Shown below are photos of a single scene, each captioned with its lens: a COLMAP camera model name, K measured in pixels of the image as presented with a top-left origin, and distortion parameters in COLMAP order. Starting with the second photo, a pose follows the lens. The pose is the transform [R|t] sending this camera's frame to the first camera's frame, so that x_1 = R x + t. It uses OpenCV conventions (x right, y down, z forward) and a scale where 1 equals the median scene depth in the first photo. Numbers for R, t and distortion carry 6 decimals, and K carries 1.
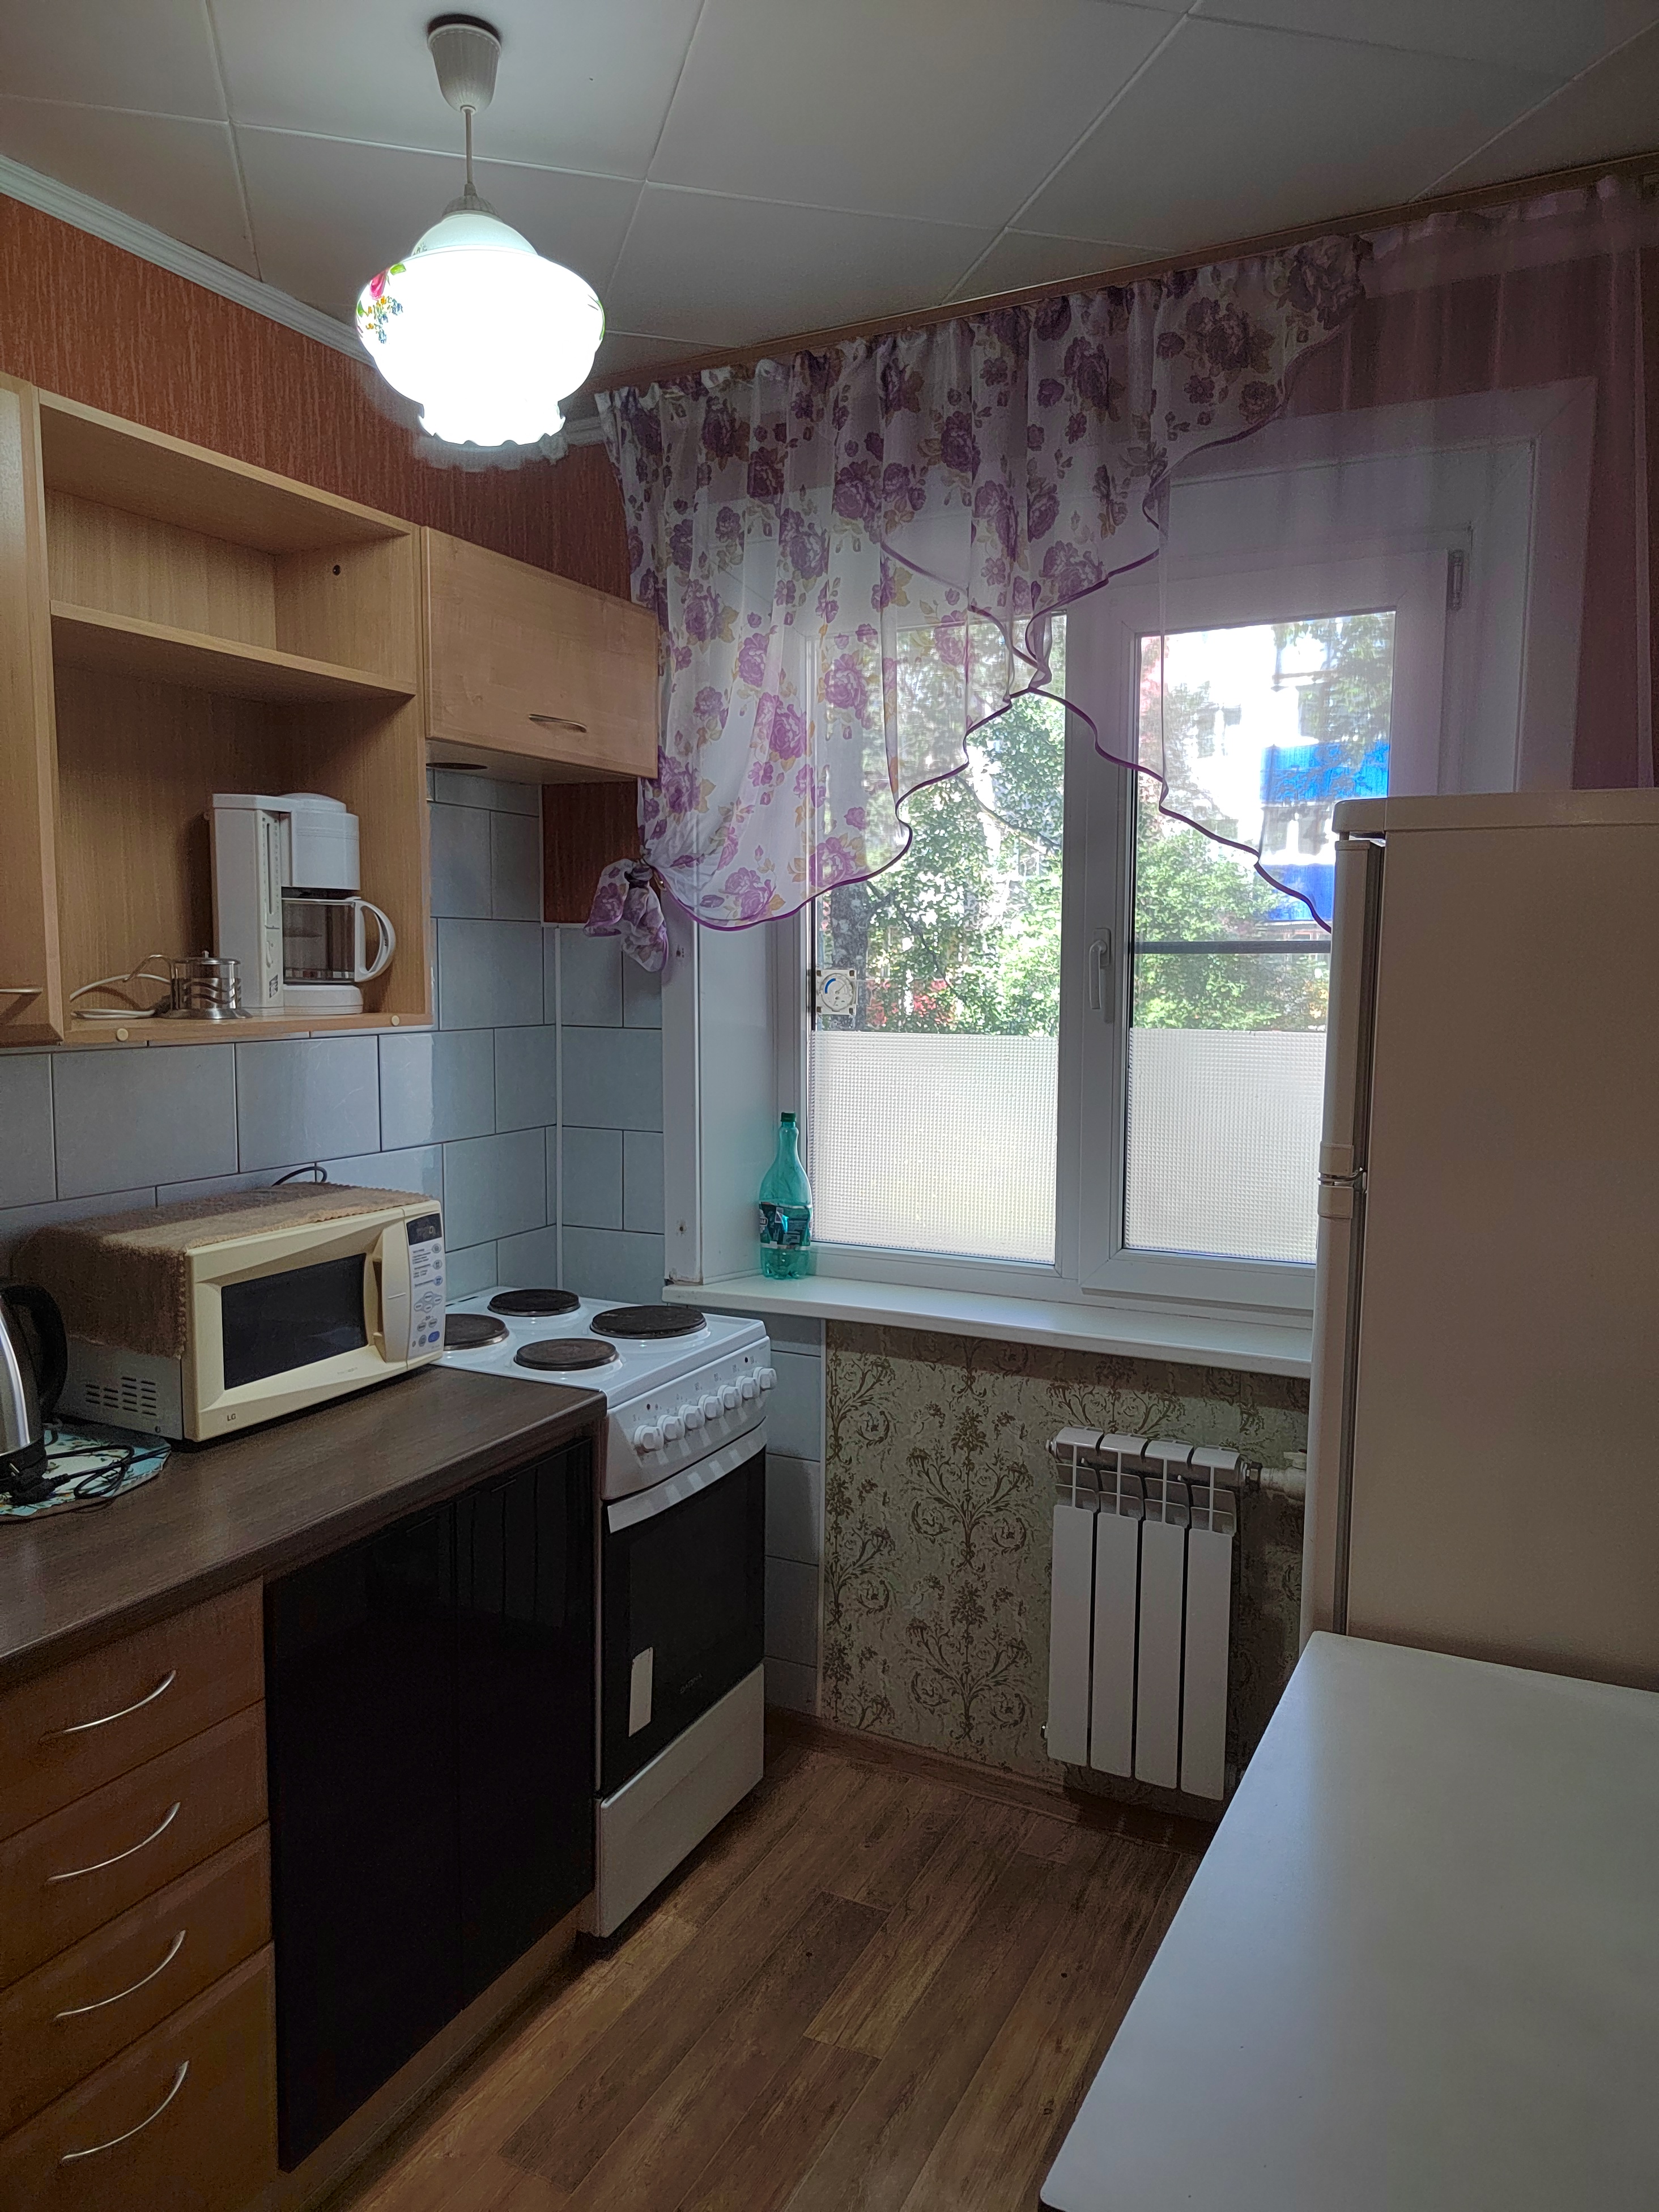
lens RADIAL K [[1542.6, 0, 830.7], [0, 1542.6, 1123.6], [0, 0, 1]] dist [0.037947, -0.036919]
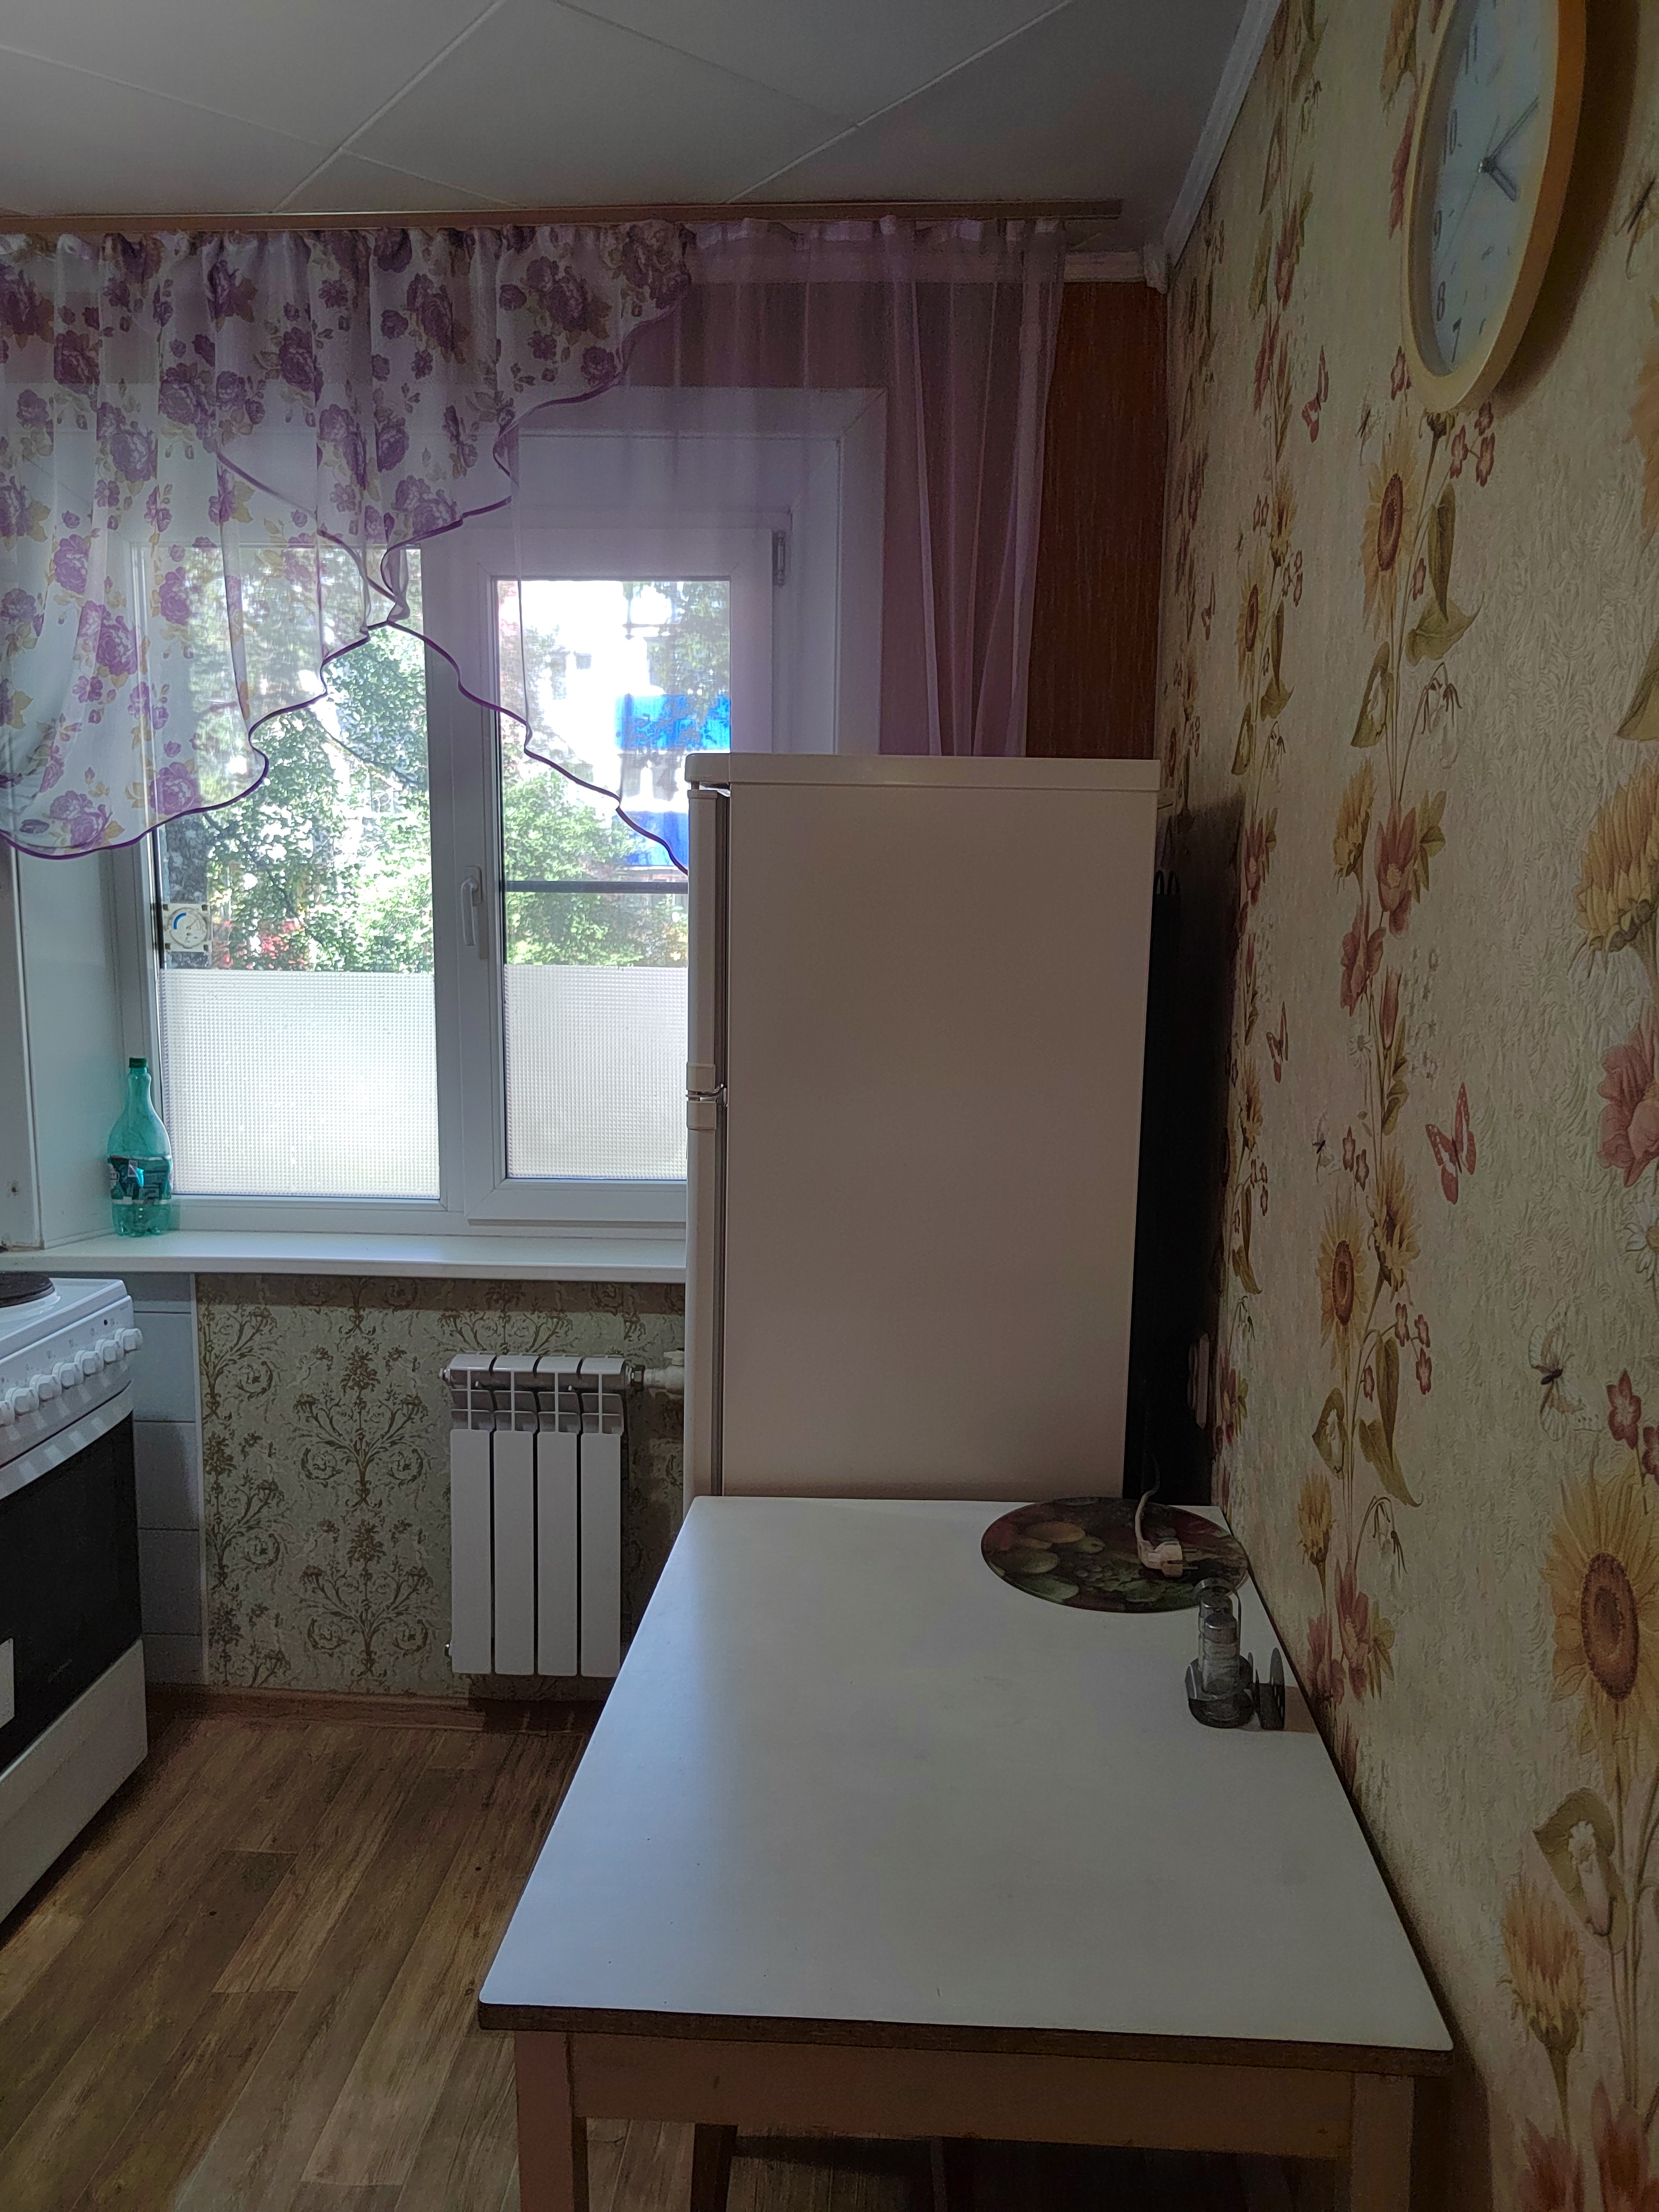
lens RADIAL K [[1542.6, 0, 856.0], [0, 1542.6, 1123.8], [0, 0, 1]] dist [0.037947, -0.036919]
pose [[0.913529, -0.048458, 0.403877, -0.014865], [0.033653, 0.998479, 0.043680, 0.008073], [-0.405379, -0.026311, 0.913770, -0.043785]]
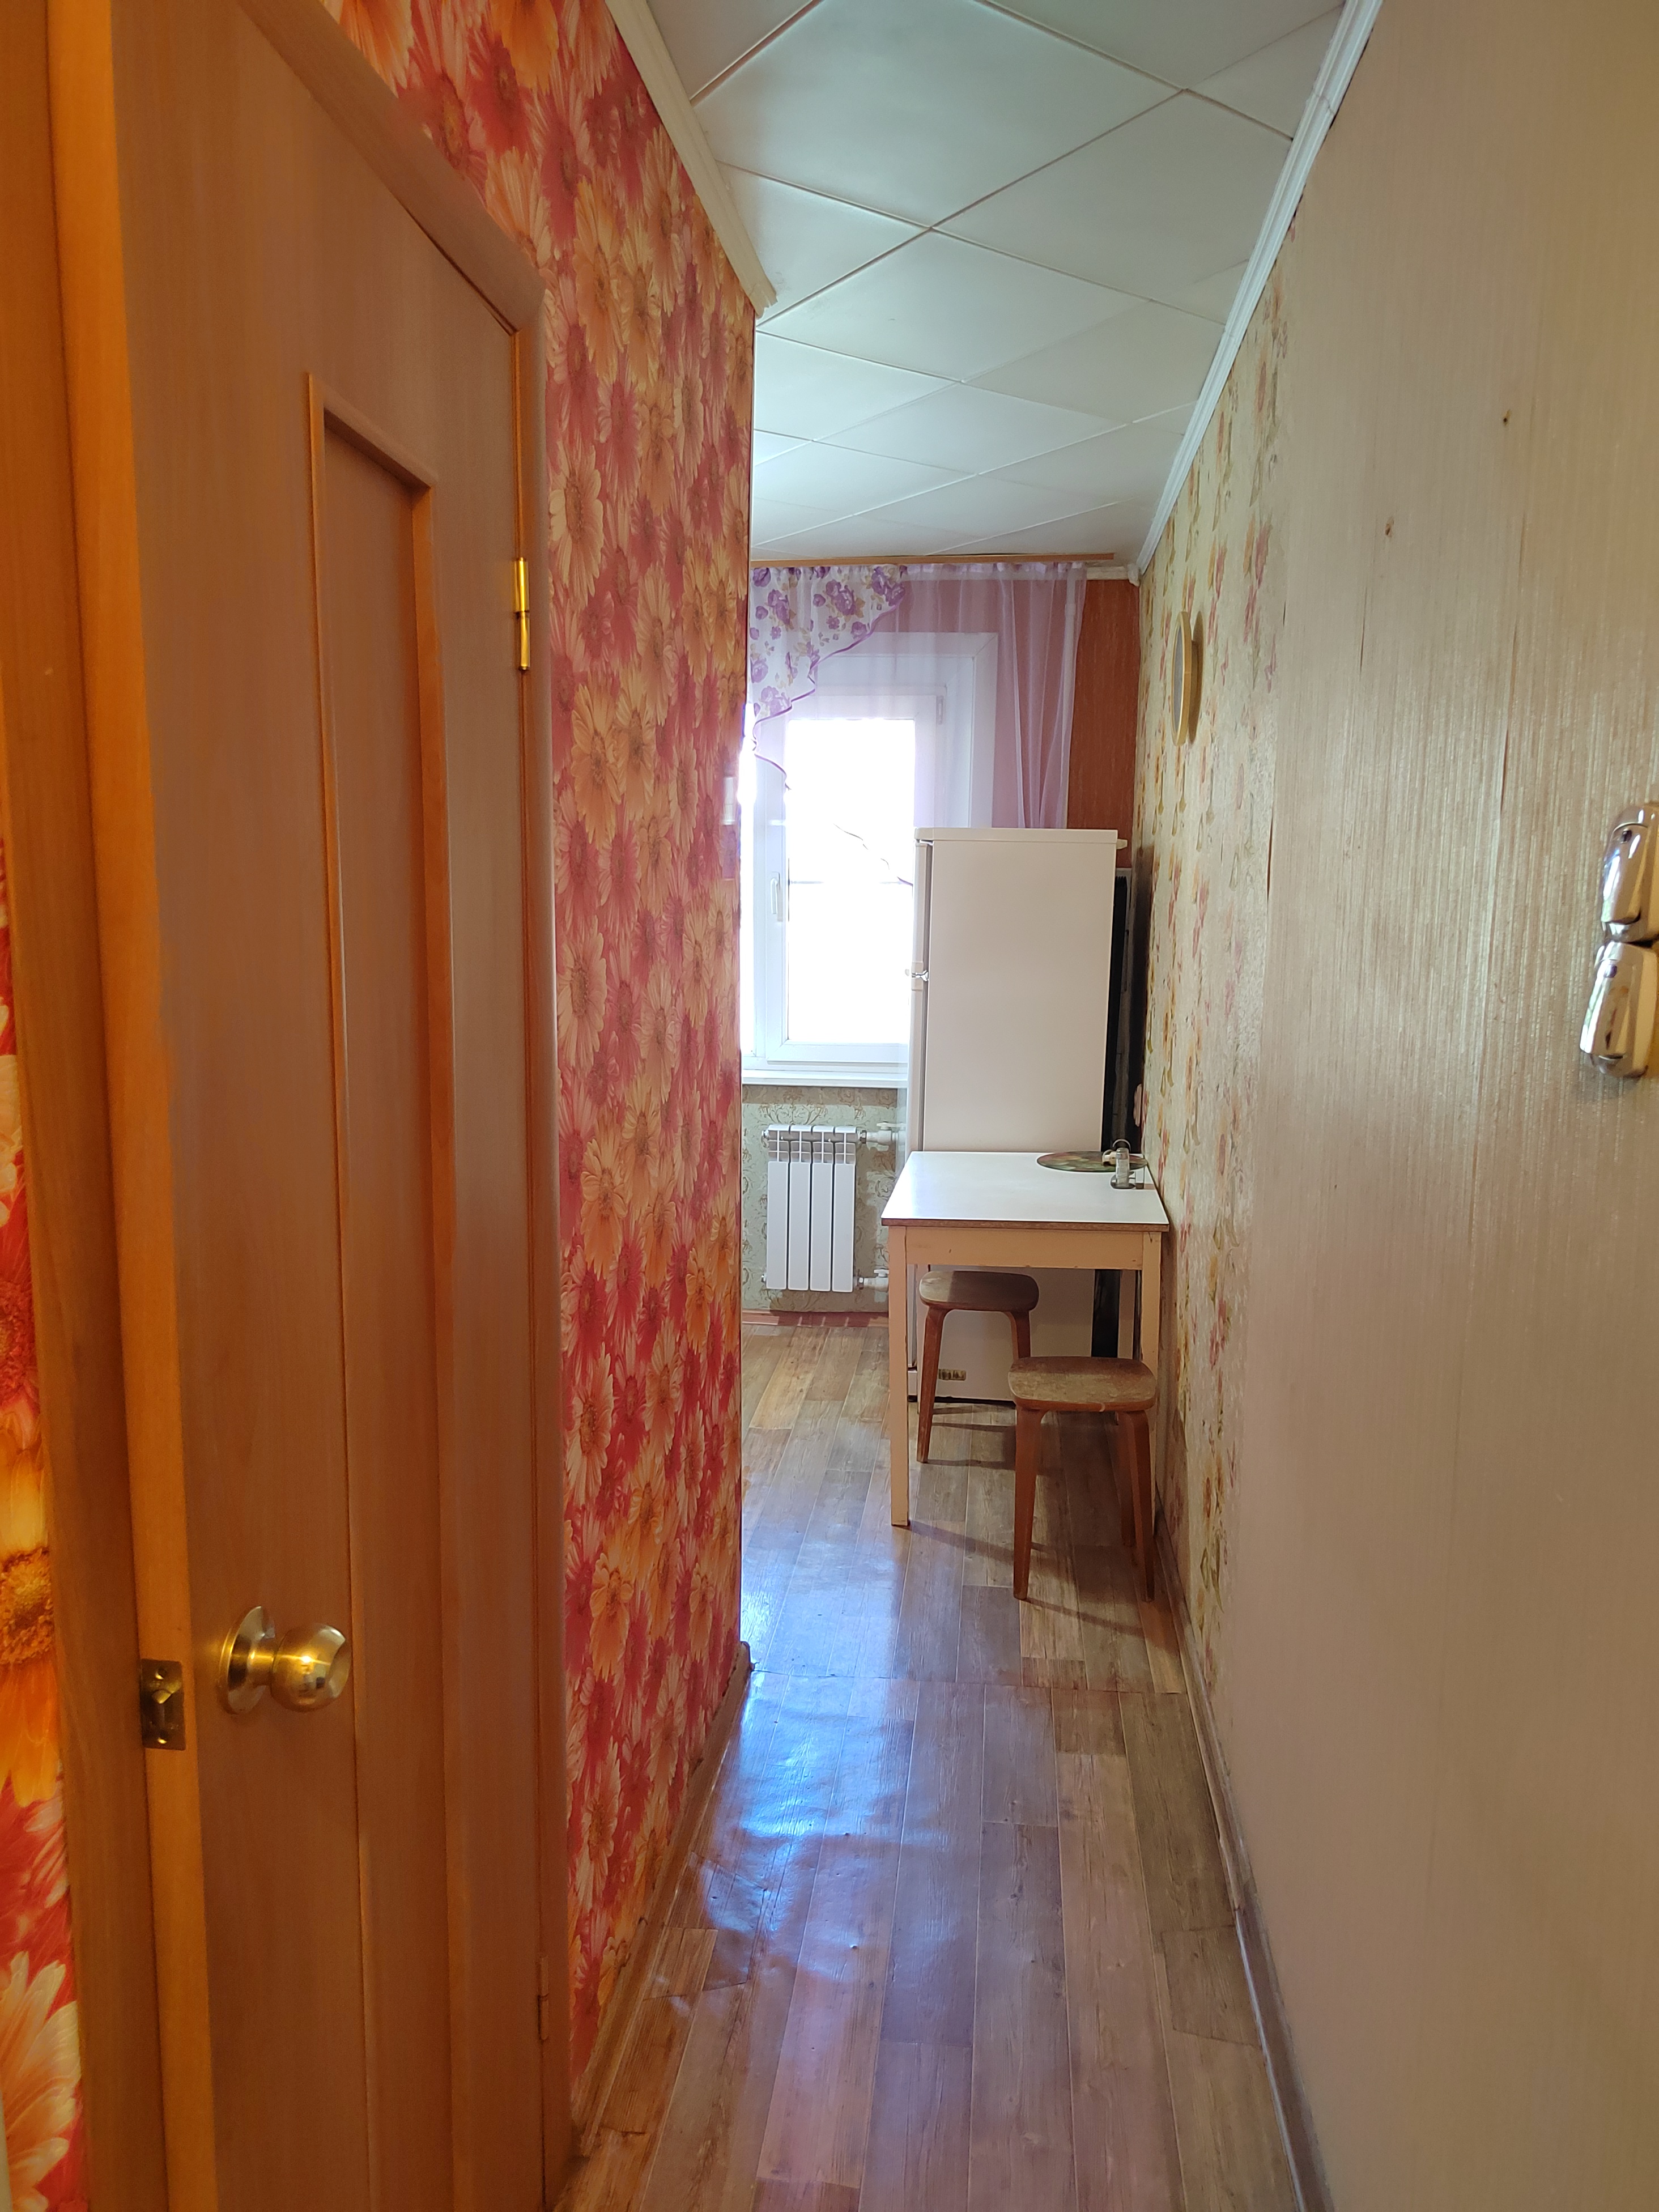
lens RADIAL K [[1542.6, 0, 845.0], [0, 1542.6, 1128.7], [0, 0, 1]] dist [0.037947, -0.036919]
pose [[0.934869, -0.046818, 0.351893, -0.476971], [0.028853, 0.998007, 0.056126, 0.097186], [-0.353819, -0.042317, 0.934356, -0.928761]]
